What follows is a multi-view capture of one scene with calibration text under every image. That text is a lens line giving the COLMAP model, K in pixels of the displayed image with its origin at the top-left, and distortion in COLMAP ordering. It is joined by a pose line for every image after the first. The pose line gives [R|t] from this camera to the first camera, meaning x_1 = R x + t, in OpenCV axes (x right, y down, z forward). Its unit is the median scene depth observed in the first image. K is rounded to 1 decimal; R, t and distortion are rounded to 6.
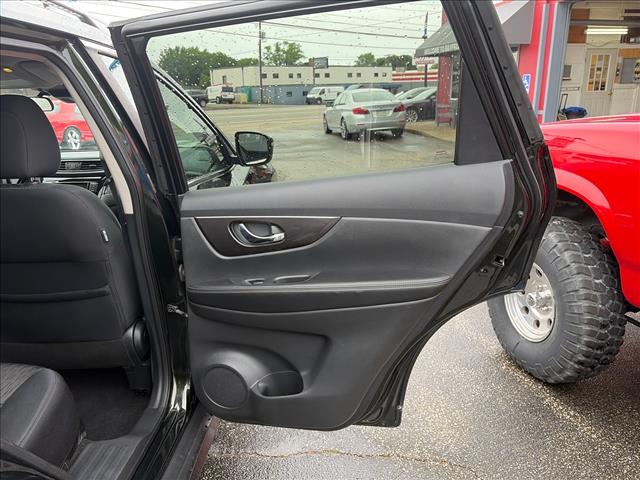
lens RADIAL K [[478.9, 0, 318.0], [0, 478.9, 242.2], [0, 0, 1]] dist [0.041910, -0.047926]
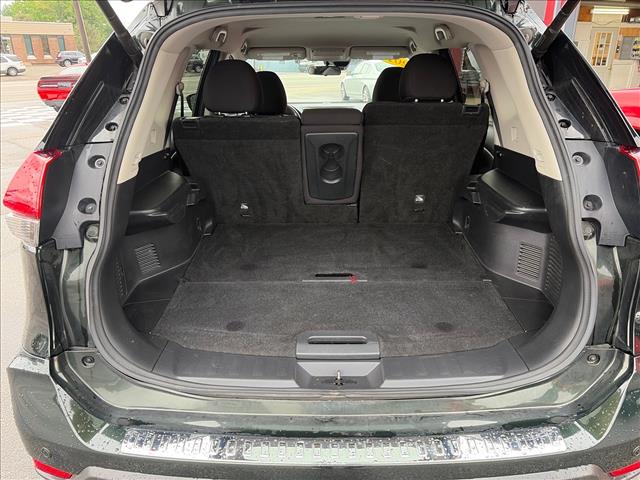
lens RADIAL K [[478.9, 0, 318.0], [0, 478.9, 242.2], [0, 0, 1]] dist [0.041910, -0.047926]
pose [[0.999083, 0.008176, 0.042029, -0.065139], [-0.010707, 0.998121, 0.060339, 0.018079], [-0.041457, -0.060733, 0.997293, -0.060842]]
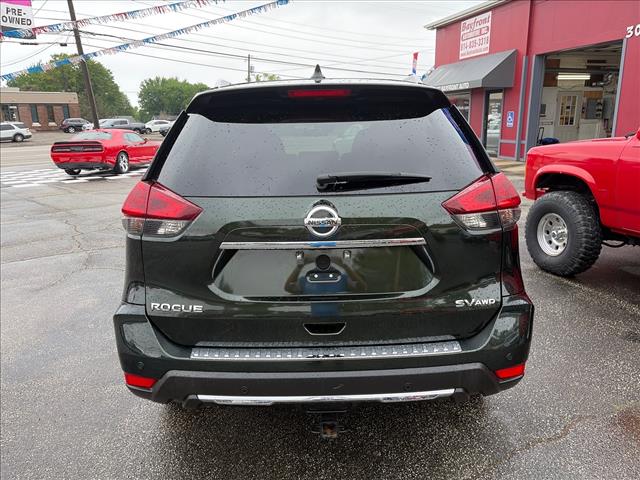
lens RADIAL K [[478.9, 0, 318.0], [0, 478.9, 242.2], [0, 0, 1]] dist [0.041910, -0.047926]
pose [[0.998692, -0.003457, 0.051011, -0.065839], [0.006441, 0.998269, -0.058452, 0.028539], [-0.050721, 0.058704, 0.996986, -0.095896]]
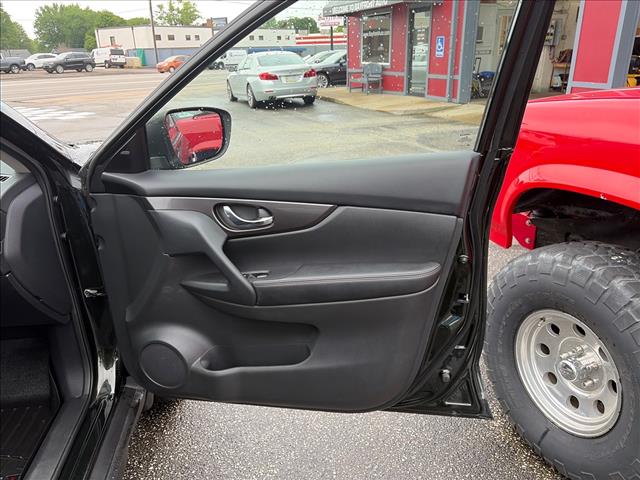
lens RADIAL K [[478.9, 0, 318.0], [0, 478.9, 242.2], [0, 0, 1]] dist [0.041910, -0.047926]
pose [[0.982196, -0.066328, 0.175762, 0.000649], [0.054595, 0.995997, 0.070774, -0.013309], [-0.179753, -0.059918, 0.981885, 0.047833]]
